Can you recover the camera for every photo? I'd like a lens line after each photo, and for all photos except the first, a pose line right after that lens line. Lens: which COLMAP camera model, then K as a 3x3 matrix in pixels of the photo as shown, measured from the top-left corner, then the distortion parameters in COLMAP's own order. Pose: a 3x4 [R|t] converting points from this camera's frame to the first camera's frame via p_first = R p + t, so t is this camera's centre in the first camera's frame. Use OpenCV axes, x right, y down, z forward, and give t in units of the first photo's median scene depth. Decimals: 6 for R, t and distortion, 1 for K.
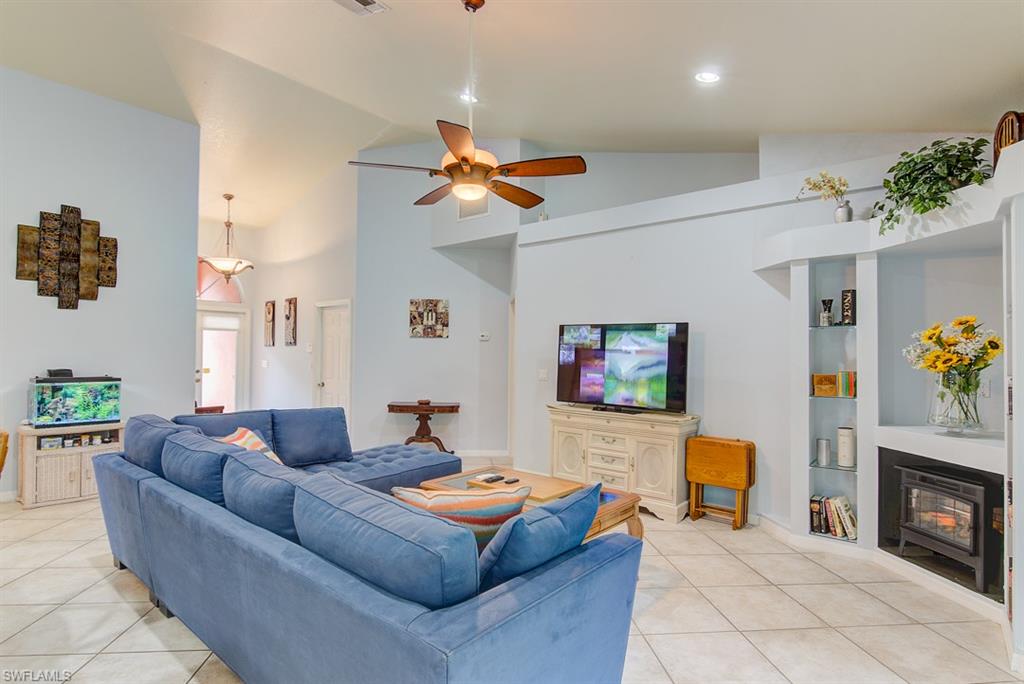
lens RADIAL K [[518.9, 0, 513.9], [0, 518.9, 351.7], [0, 0, 1]] dist [0.002354, 0.000134]
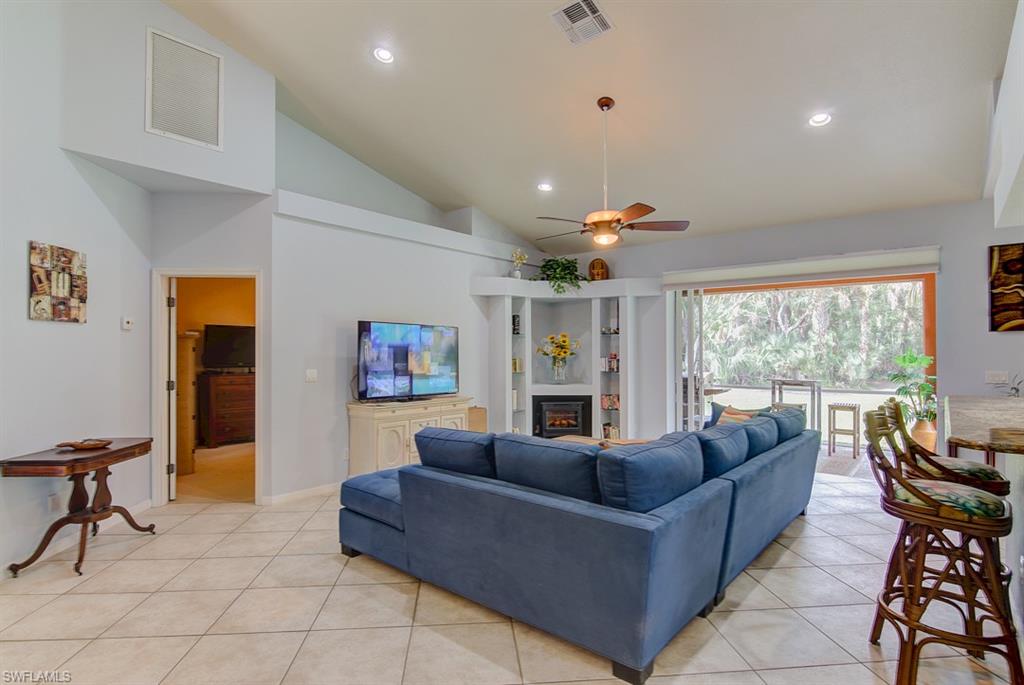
lens RADIAL K [[526.0, 0, 510.5], [0, 526.0, 344.3], [0, 0, 1]] dist [-0.001540, -0.000577]
pose [[0.001144, -0.000446, 0.999999, -0.884245], [-0.003886, 0.999992, 0.000451, -0.009121], [-0.999992, -0.003886, 0.001143, 0.724239]]
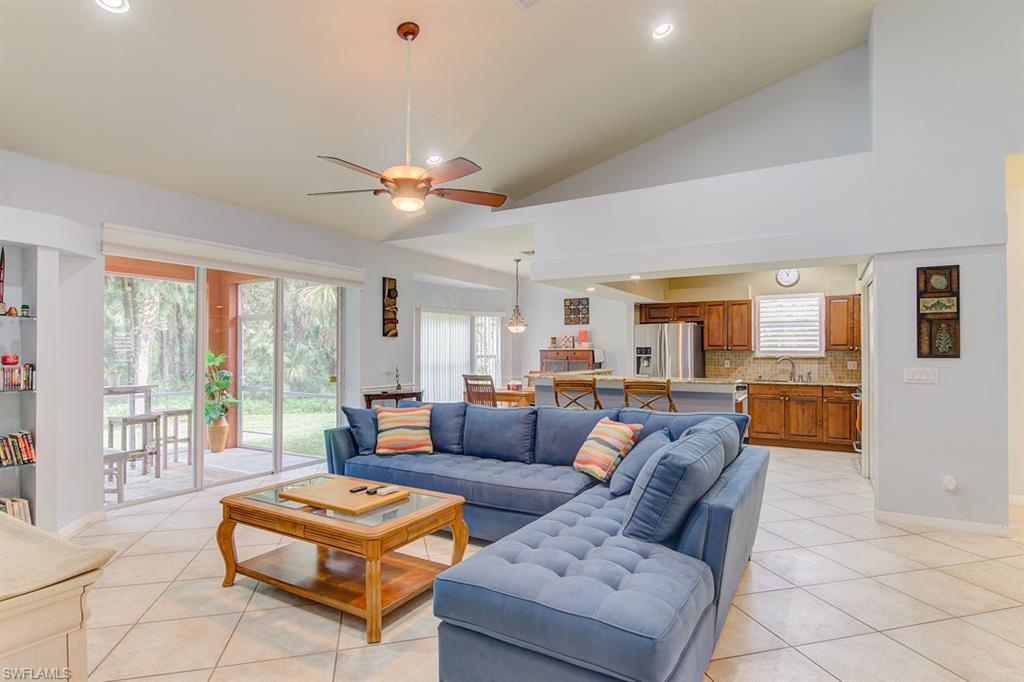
lens RADIAL K [[520.8, 0, 509.6], [0, 520.8, 344.3], [0, 0, 1]] dist [0.002198, -0.009915]
pose [[-0.988514, -0.011790, -0.150670, -0.081646], [-0.008911, 0.999765, -0.019772, 0.008164], [0.150868, -0.018203, -0.988386, 1.222974]]
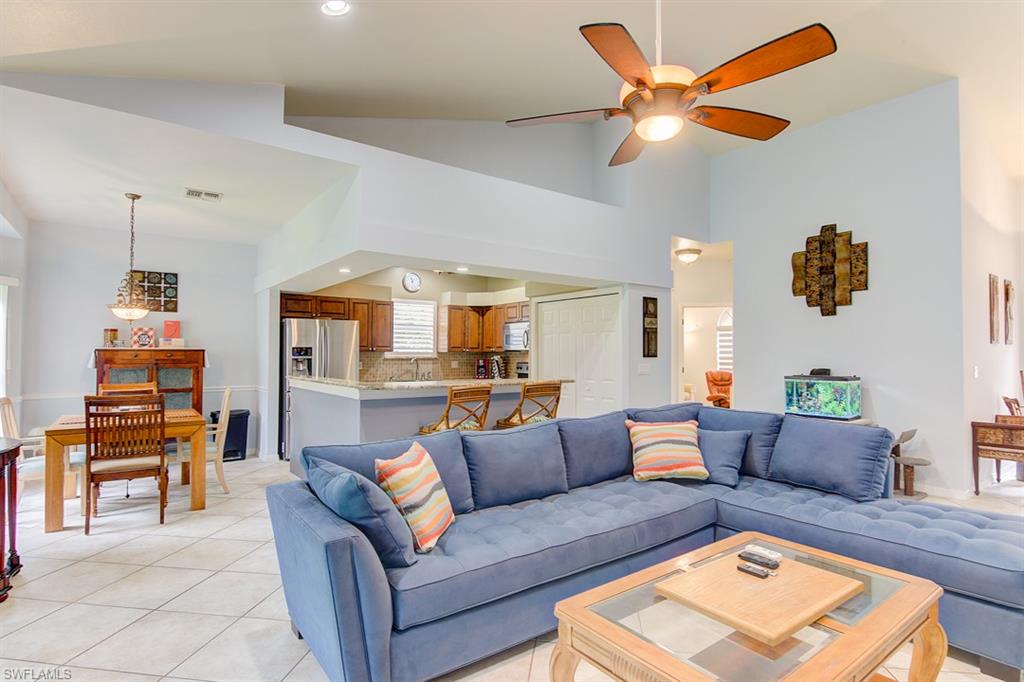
lens RADIAL K [[520.8, 0, 509.6], [0, 520.8, 344.3], [0, 0, 1]] dist [0.002198, -0.009915]
pose [[-0.234988, -0.027783, -0.971601, 0.383322], [-0.000199, 0.999593, -0.028535, 0.011920], [0.971998, -0.006512, -0.234898, 0.552800]]
